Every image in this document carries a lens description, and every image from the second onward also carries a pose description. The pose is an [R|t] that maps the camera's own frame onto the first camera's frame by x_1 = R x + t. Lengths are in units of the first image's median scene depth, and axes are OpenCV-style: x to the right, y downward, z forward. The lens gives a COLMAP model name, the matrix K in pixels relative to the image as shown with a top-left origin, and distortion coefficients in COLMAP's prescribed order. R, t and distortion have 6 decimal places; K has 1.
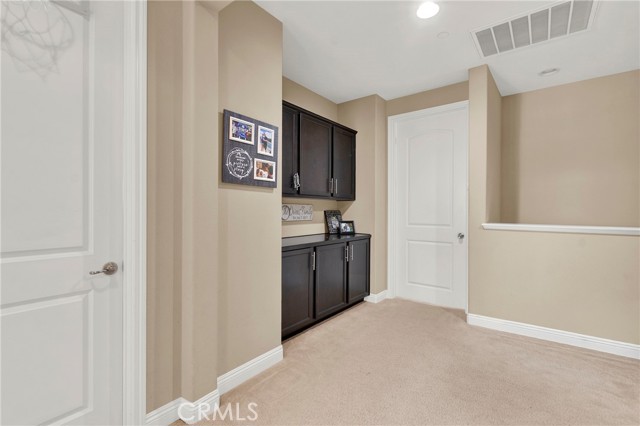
lens RADIAL K [[285.8, 0, 322.1], [0, 285.8, 212.5], [0, 0, 1]] dist [-0.000236, -0.000943]
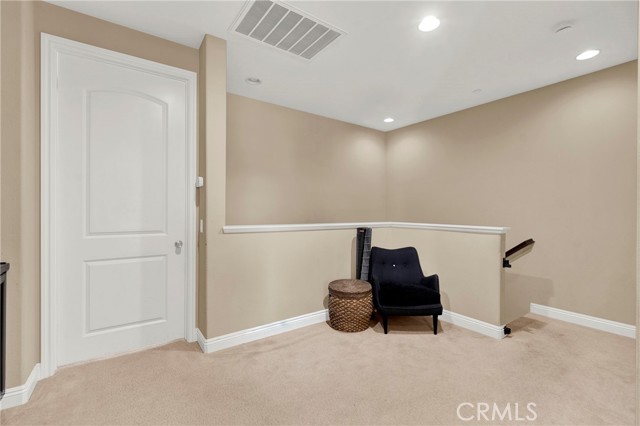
lens RADIAL K [[285.8, 0, 319.8], [0, 285.8, 211.4], [0, 0, 1]] dist [-0.000236, -0.000943]
pose [[0.290928, 0.000099, 0.956745, -0.144504], [0.005617, 0.999983, -0.001812, -0.002688], [-0.956728, 0.005901, 0.290923, 0.427884]]
